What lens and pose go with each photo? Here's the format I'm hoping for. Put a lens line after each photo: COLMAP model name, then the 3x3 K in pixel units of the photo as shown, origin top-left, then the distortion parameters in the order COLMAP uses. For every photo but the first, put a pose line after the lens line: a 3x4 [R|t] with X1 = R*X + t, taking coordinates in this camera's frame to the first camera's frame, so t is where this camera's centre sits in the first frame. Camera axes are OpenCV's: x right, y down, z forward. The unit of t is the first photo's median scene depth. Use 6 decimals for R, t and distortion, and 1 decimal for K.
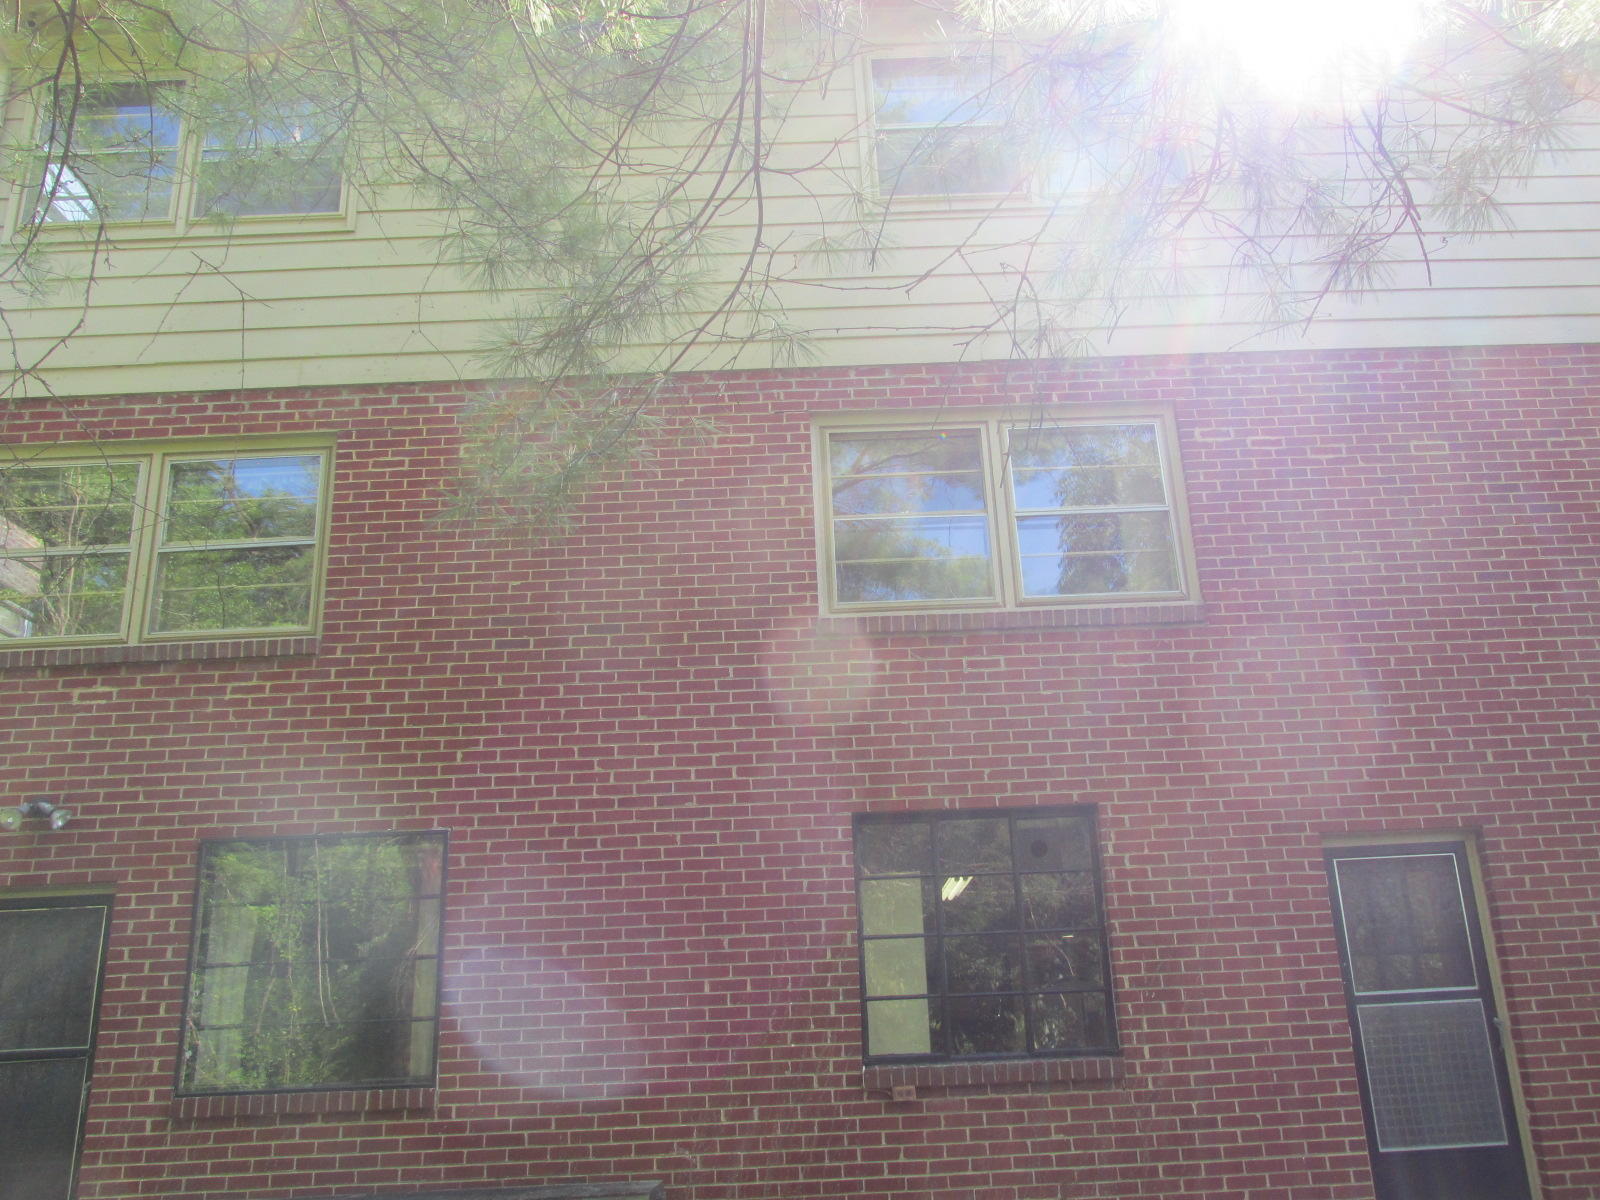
lens RADIAL K [[1342.2, 0, 801.1], [0, 1342.2, 601.5], [0, 0, 1]] dist [-0.006510, -0.006923]
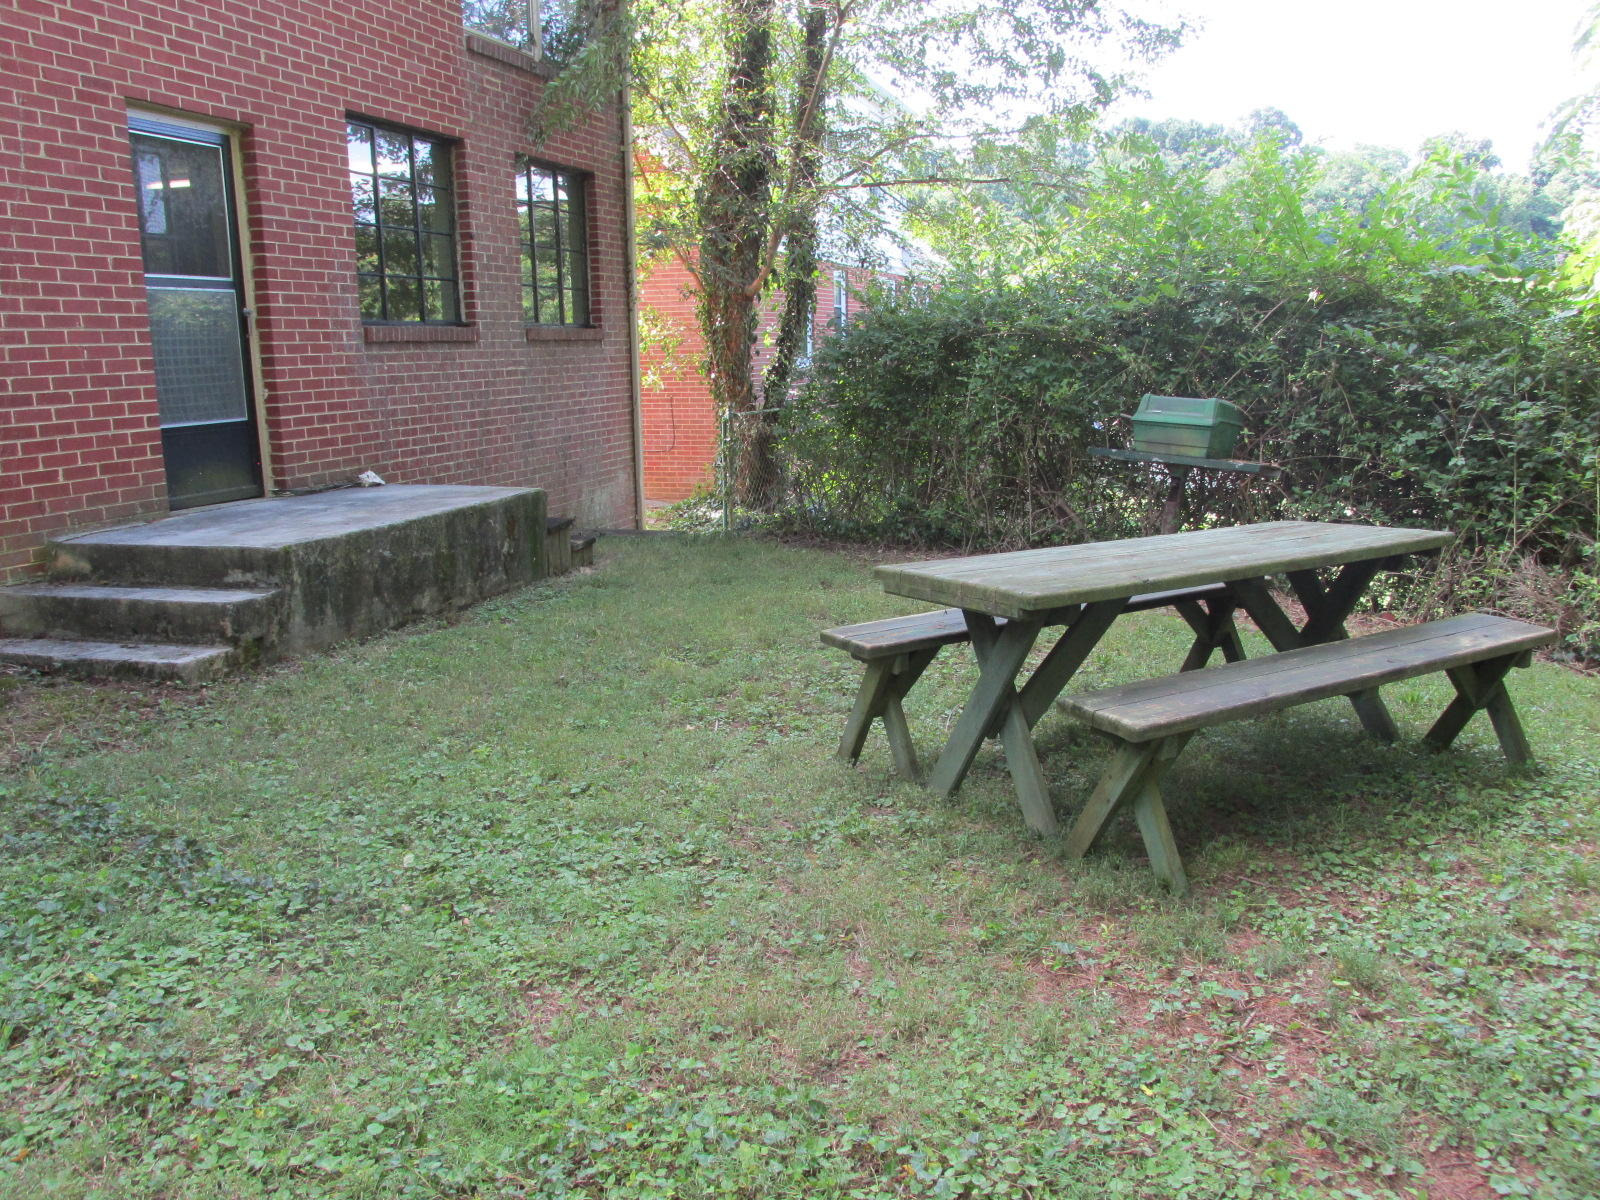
lens RADIAL K [[1342.2, 0, 800.5], [0, 1342.2, 599.0], [0, 0, 1]] dist [-0.006510, -0.006923]
pose [[0.283633, -0.140648, 0.948562, -0.412883], [-0.319556, 0.918782, 0.231784, 0.138708], [-0.904122, -0.368860, 0.215652, 0.290718]]
